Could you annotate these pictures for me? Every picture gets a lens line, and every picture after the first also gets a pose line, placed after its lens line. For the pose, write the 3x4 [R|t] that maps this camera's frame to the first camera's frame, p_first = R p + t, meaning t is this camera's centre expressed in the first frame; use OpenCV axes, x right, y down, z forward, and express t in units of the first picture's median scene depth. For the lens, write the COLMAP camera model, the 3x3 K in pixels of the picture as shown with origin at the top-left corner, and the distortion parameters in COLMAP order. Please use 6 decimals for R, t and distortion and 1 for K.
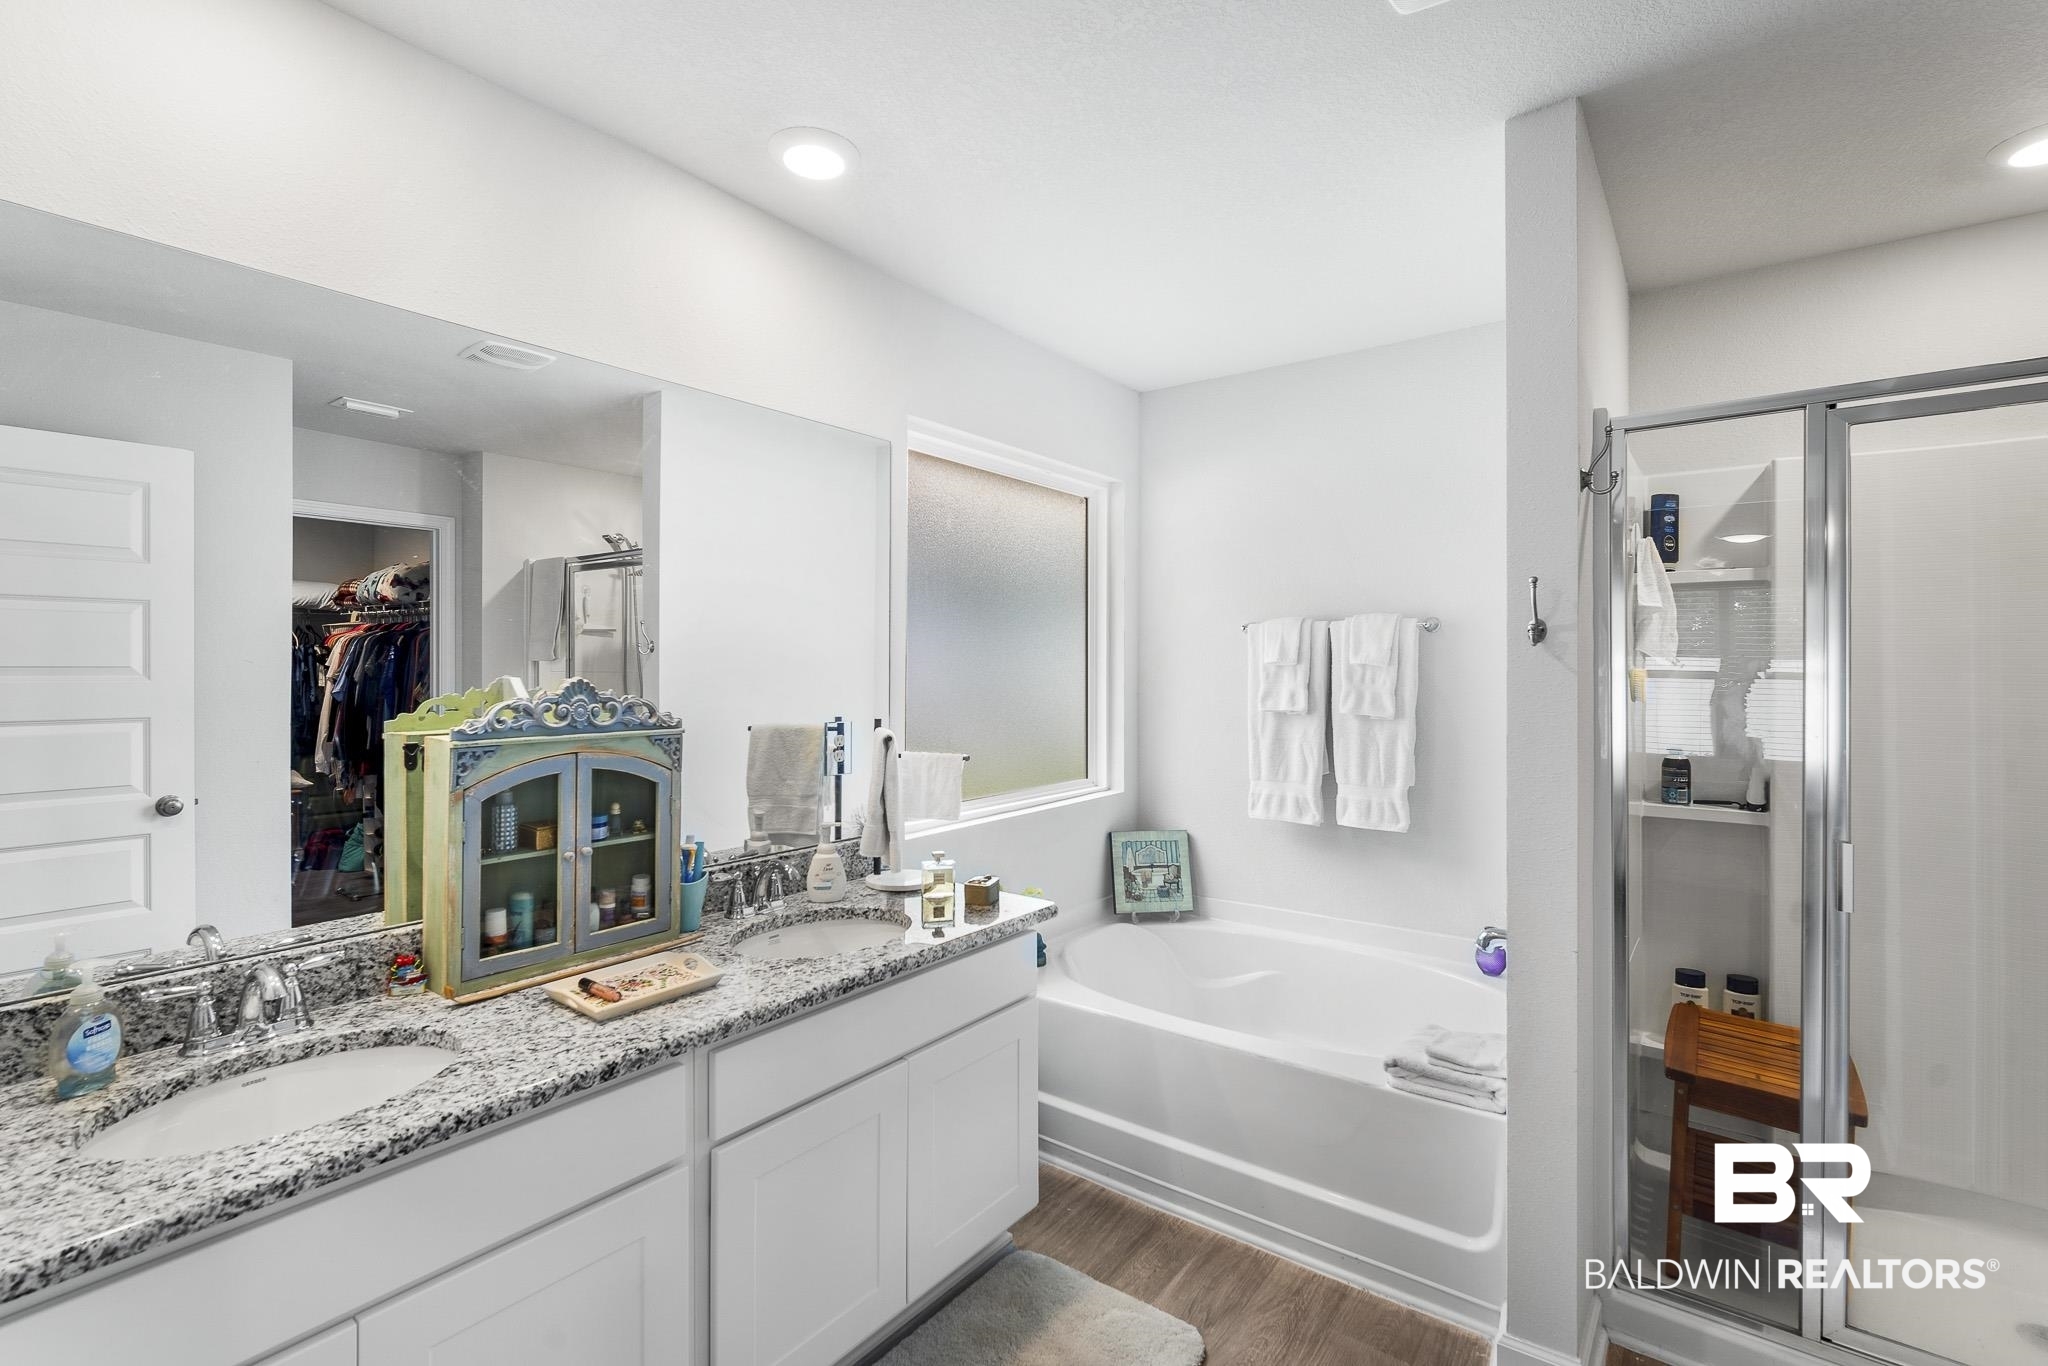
lens RADIAL K [[904.4, 0, 1031.9], [0, 904.4, 683.5], [0, 0, 1]] dist [-0.006844, 0.000119]
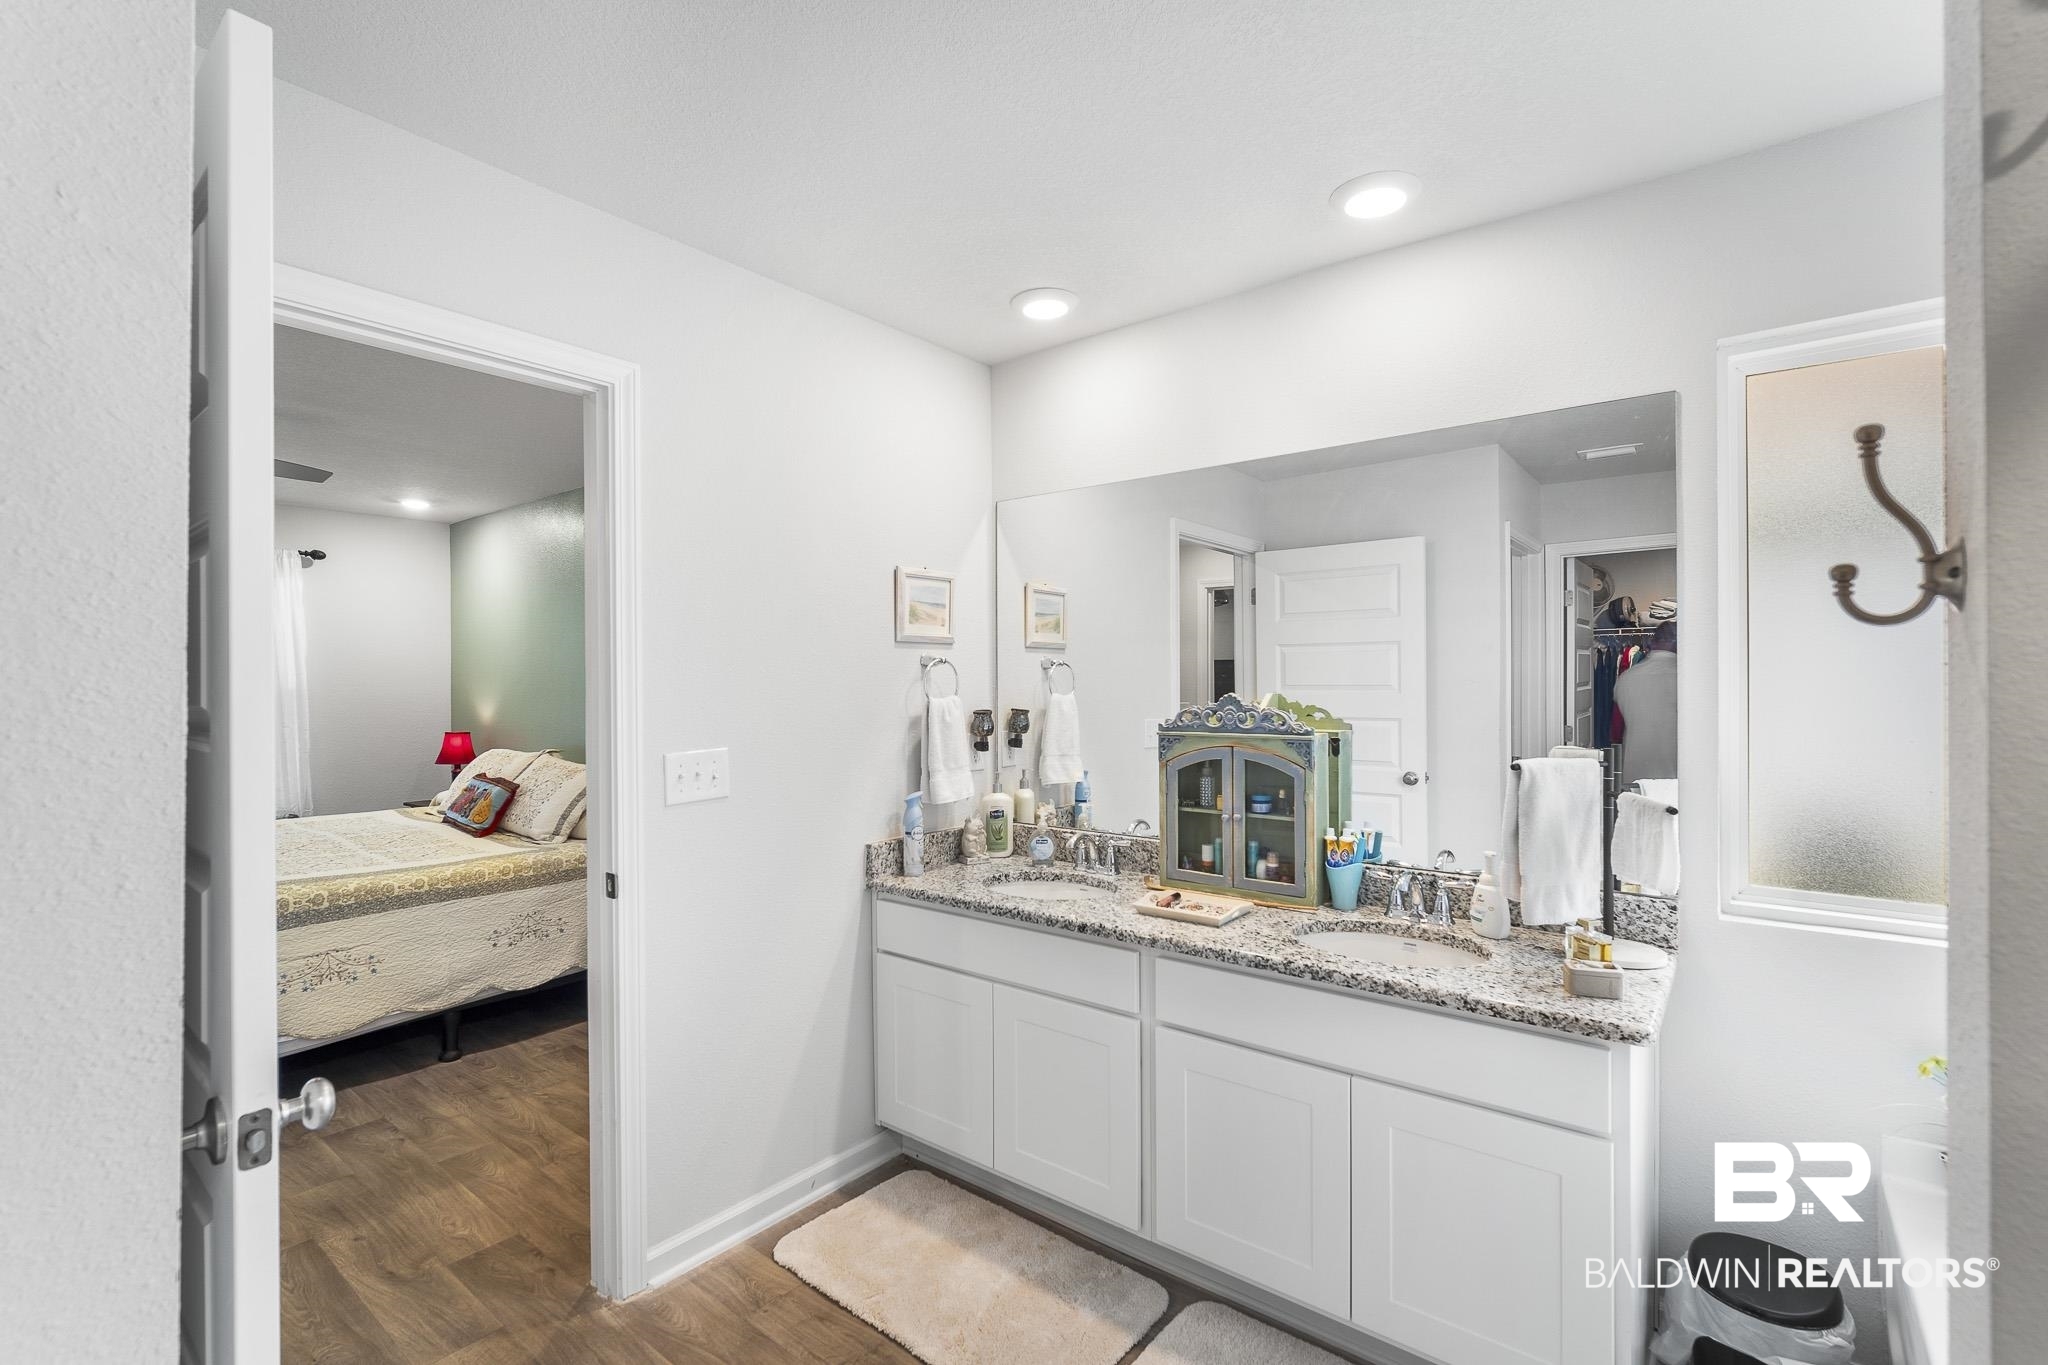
lens RADIAL K [[904.4, 0, 1031.9], [0, 904.4, 683.0], [0, 0, 1]] dist [-0.006844, 0.000119]
pose [[-0.011118, -0.003189, -0.999933, 0.929178], [-0.012305, 0.999920, -0.003052, -0.015045], [0.999862, 0.012270, -0.011156, 0.699948]]
